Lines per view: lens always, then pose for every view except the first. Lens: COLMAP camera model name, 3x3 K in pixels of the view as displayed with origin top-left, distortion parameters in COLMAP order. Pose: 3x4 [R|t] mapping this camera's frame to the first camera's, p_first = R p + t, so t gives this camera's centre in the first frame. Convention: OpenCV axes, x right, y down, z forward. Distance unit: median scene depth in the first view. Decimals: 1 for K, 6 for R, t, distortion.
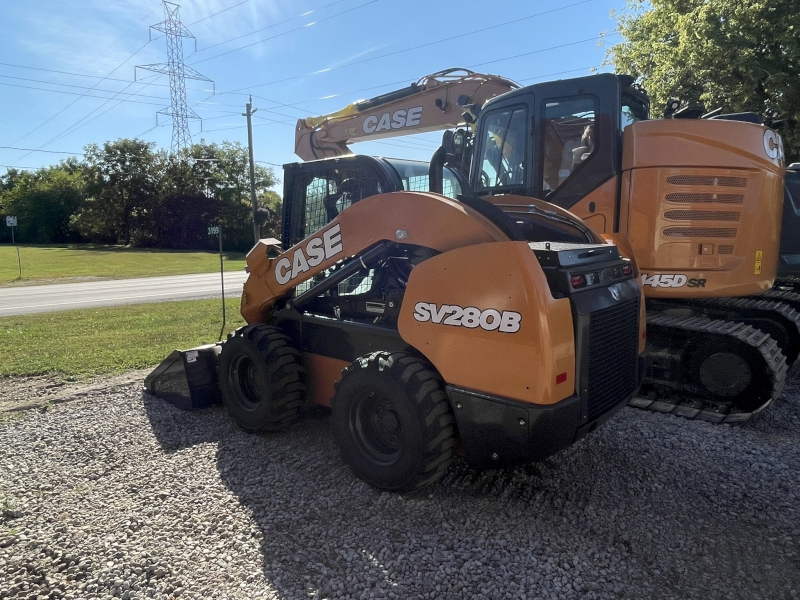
lens RADIAL K [[532.6, 0, 400.0], [0, 532.6, 300.0], [0, 0, 1]] dist [-0.003223, -0.001789]
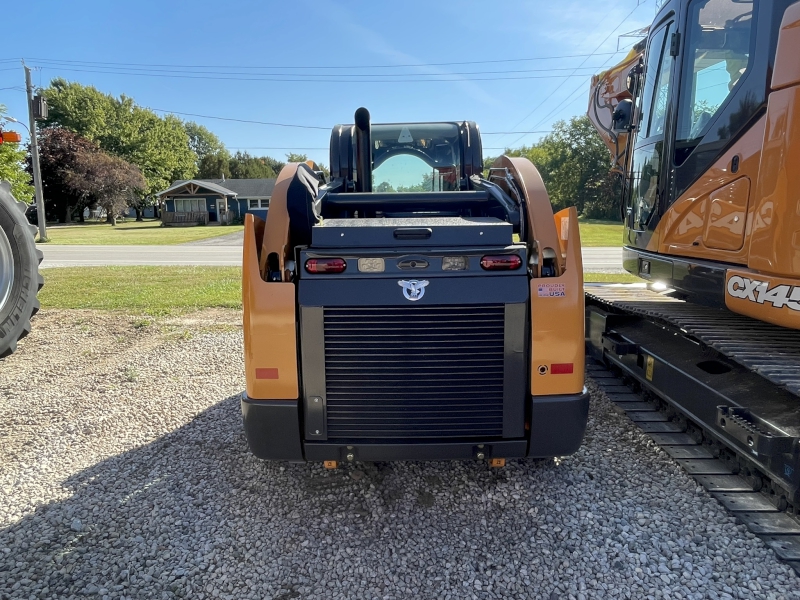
lens RADIAL K [[540.2, 0, 400.0], [0, 540.2, 300.0], [0, 0, 1]] dist [0.001225, 0.000984]
pose [[0.663871, 0.139043, -0.734808, 0.741612], [-0.103098, 0.990198, 0.094223, -0.052262], [0.740707, 0.013205, 0.671699, 0.391339]]
